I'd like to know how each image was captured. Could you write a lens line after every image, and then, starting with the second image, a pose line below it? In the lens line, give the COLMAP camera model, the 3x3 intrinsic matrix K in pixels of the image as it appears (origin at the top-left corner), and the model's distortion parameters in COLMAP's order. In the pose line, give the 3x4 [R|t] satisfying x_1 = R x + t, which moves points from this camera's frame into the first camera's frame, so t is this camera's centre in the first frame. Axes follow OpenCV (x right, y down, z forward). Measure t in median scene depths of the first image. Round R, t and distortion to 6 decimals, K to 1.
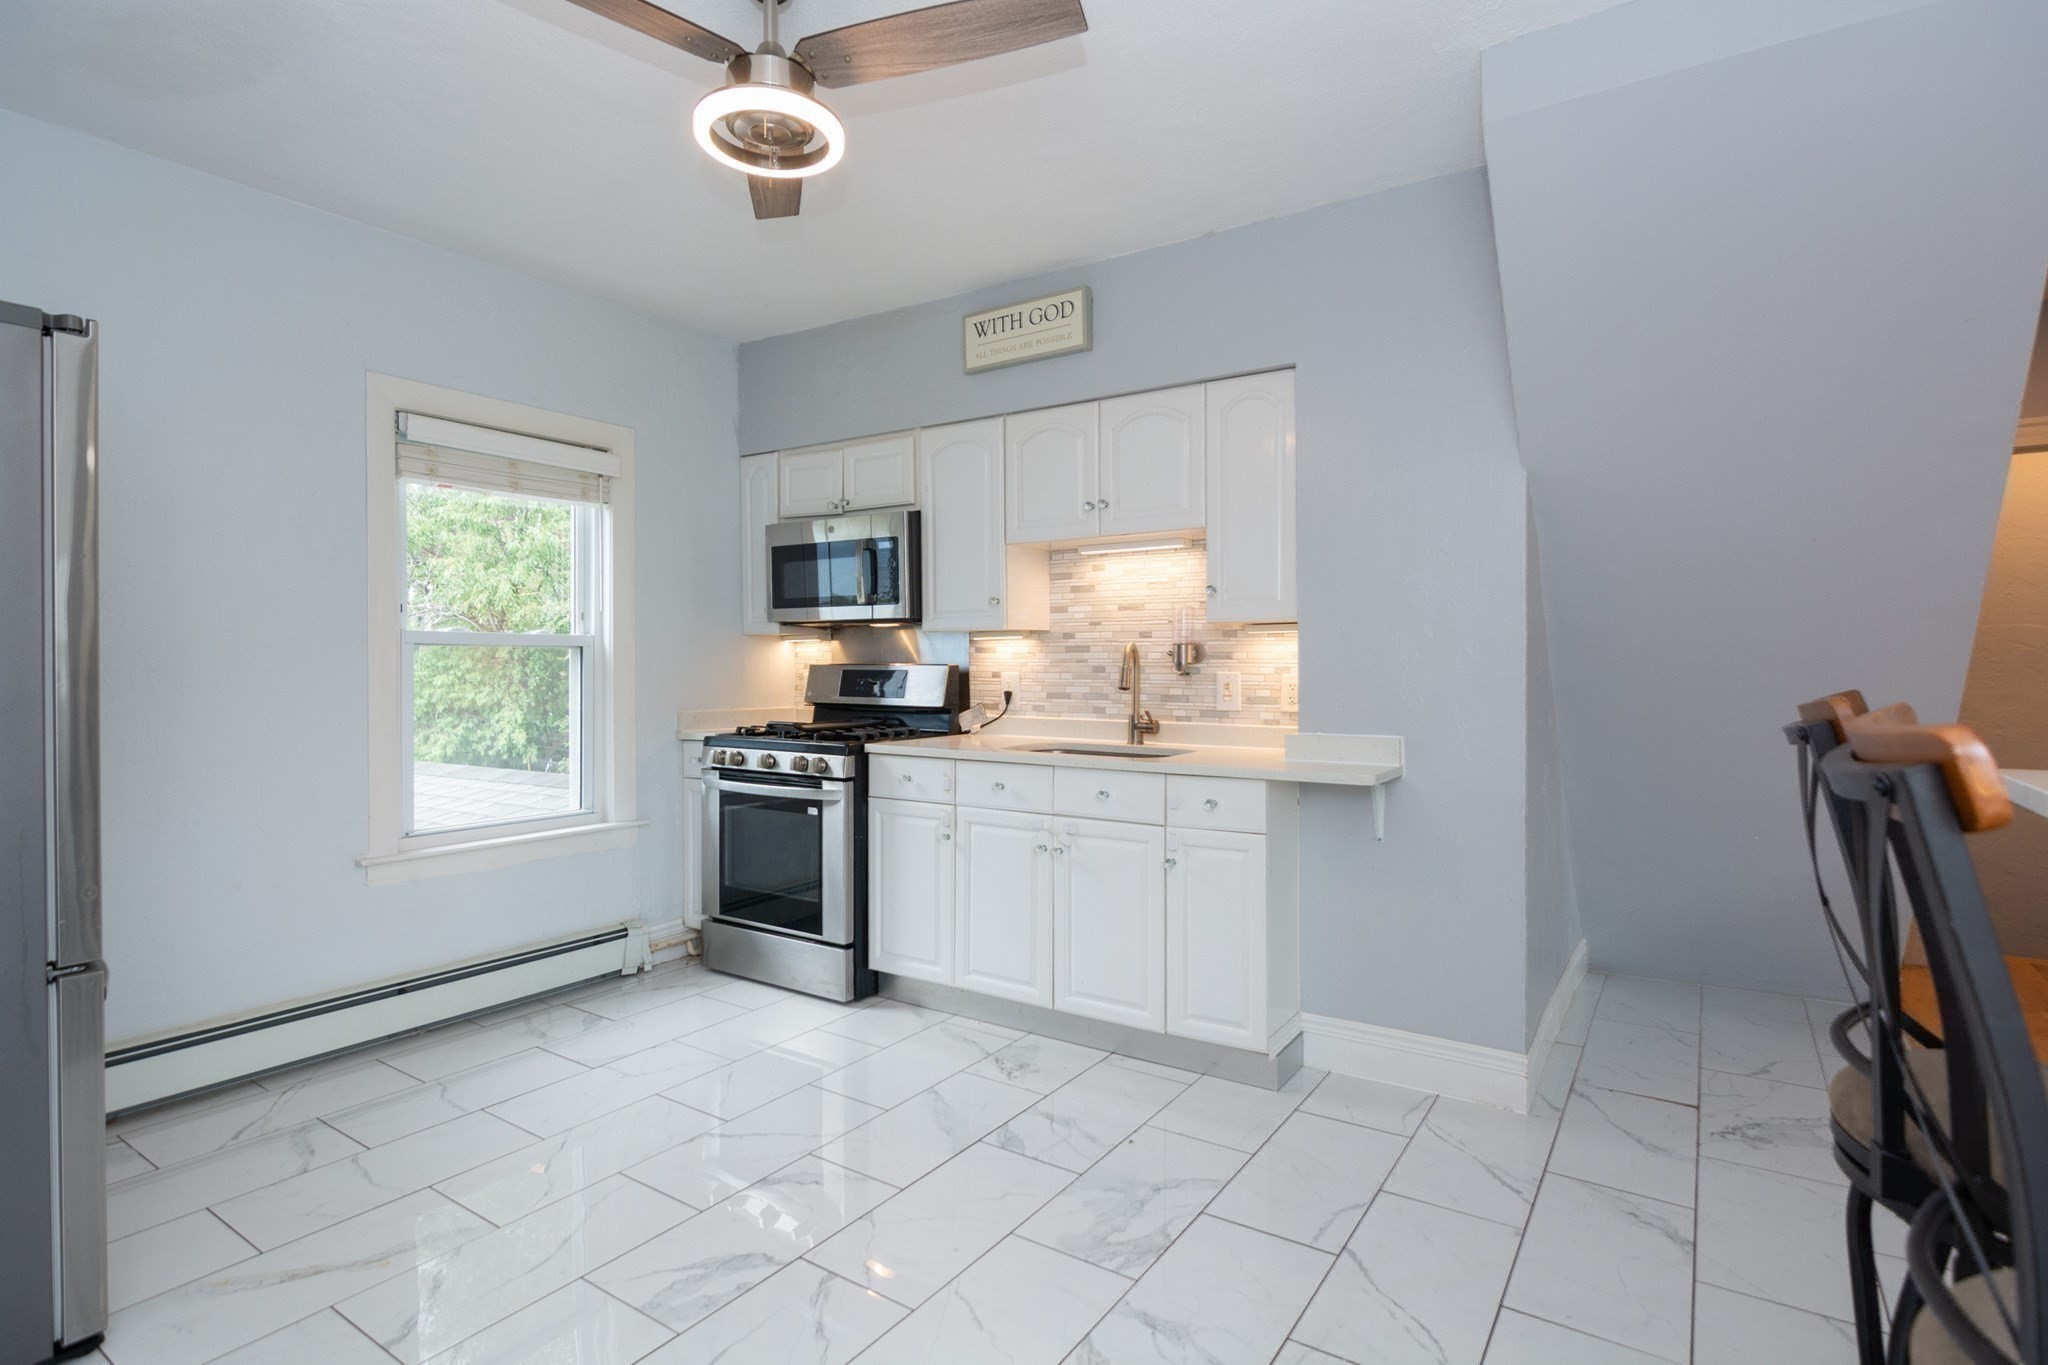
lens RADIAL K [[1007.5, 0, 1030.7], [0, 1007.5, 683.1], [0, 0, 1]] dist [-0.010640, -0.000146]
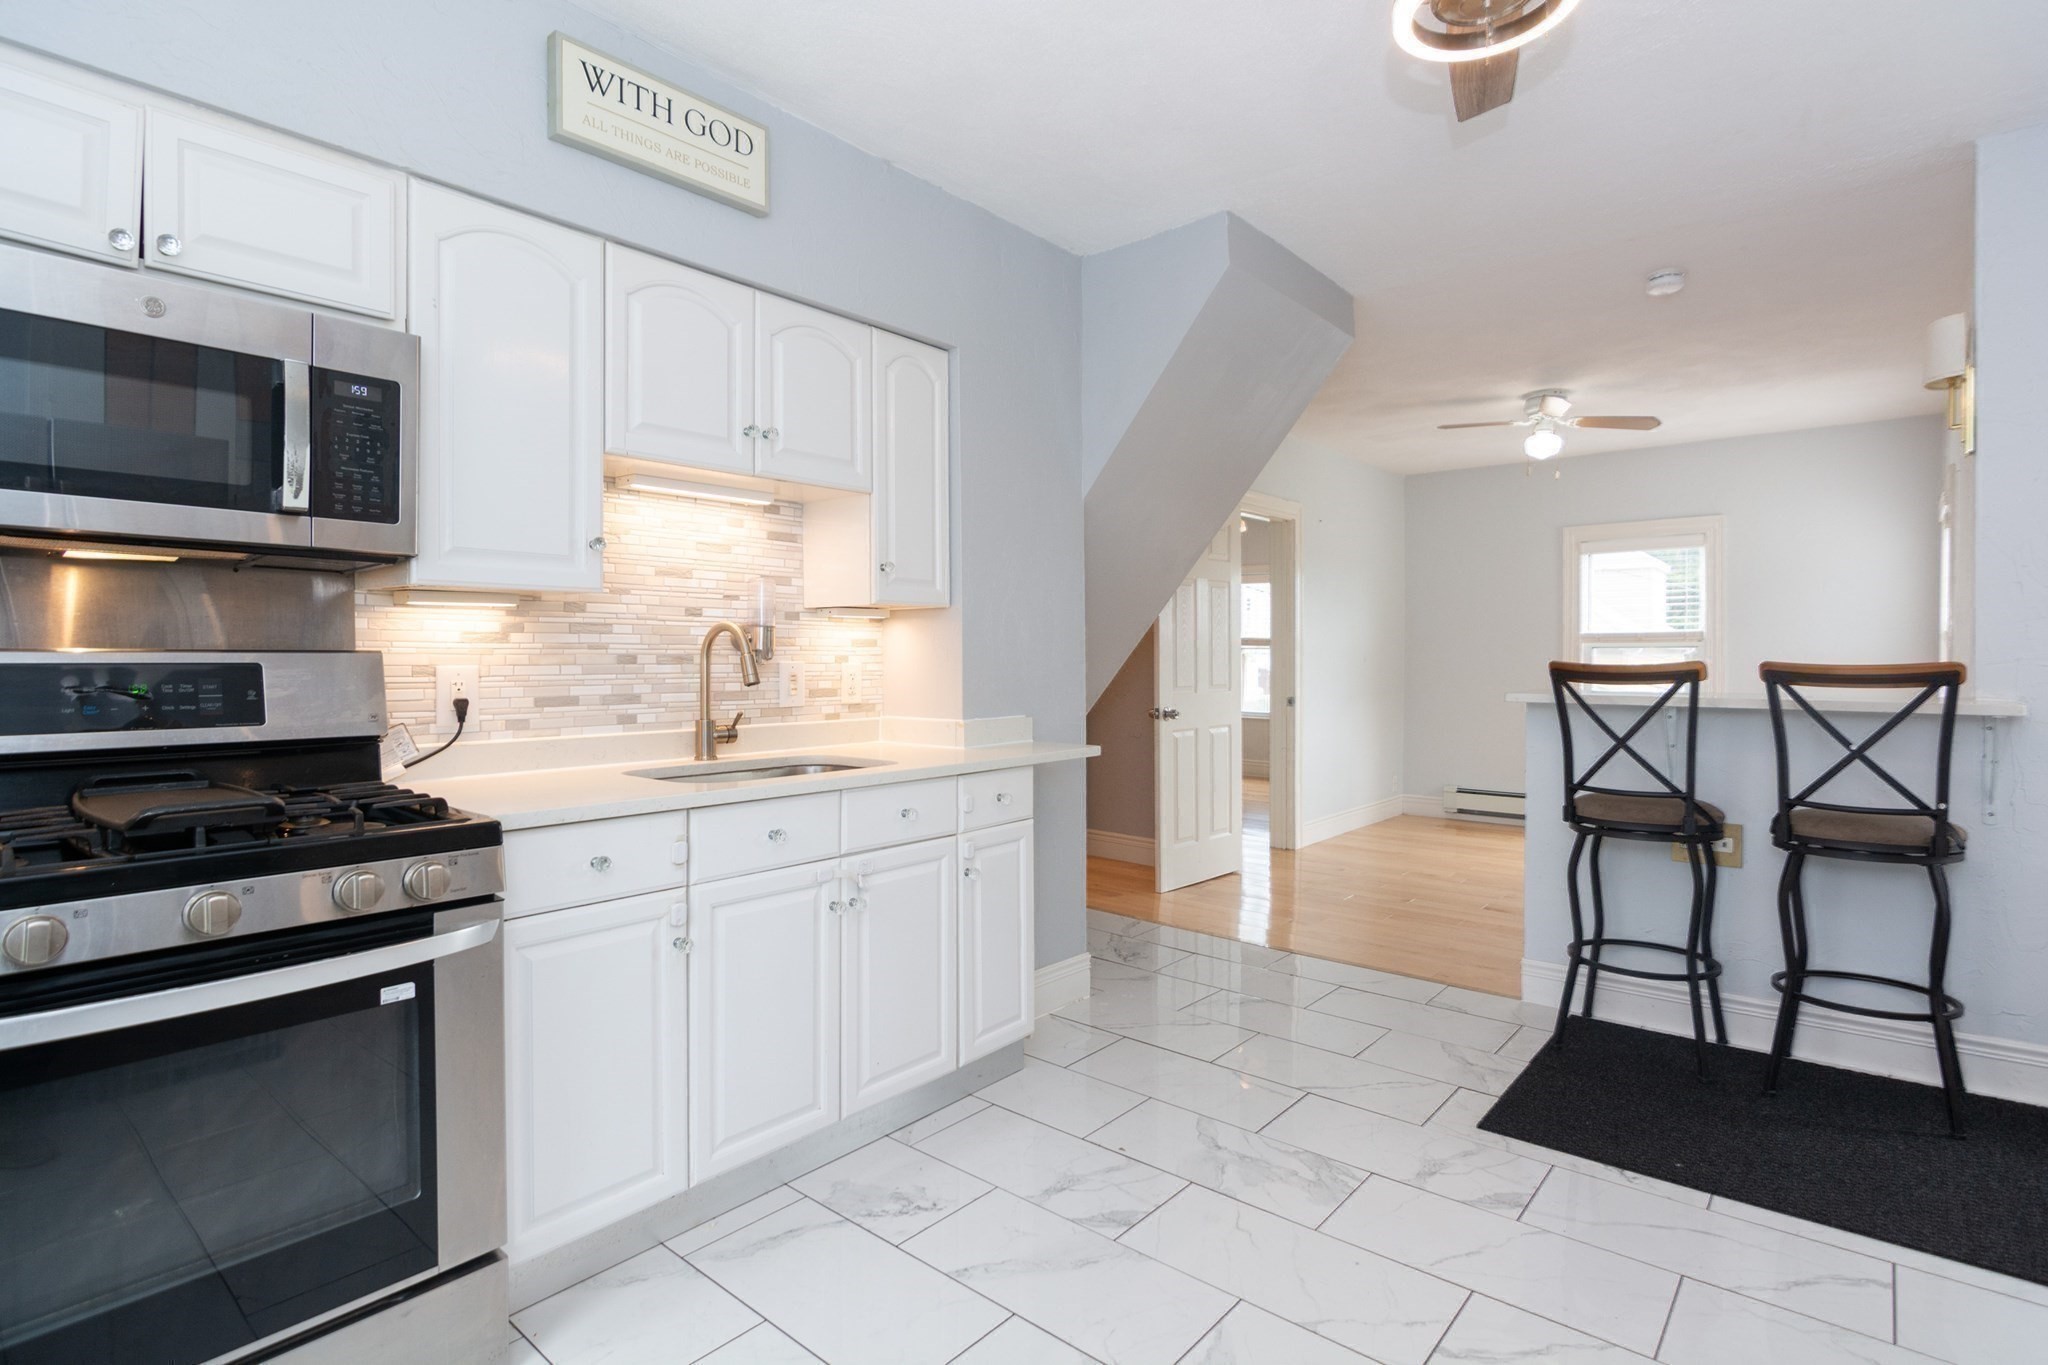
lens RADIAL K [[1005.7, 0, 1027.8], [0, 1005.7, 674.7], [0, 0, 1]] dist [-0.008558, -0.001125]
pose [[0.120937, -0.018657, 0.992485, -0.597606], [0.020712, 0.999653, 0.016268, -0.008908], [-0.992444, 0.018589, 0.121282, 0.678497]]
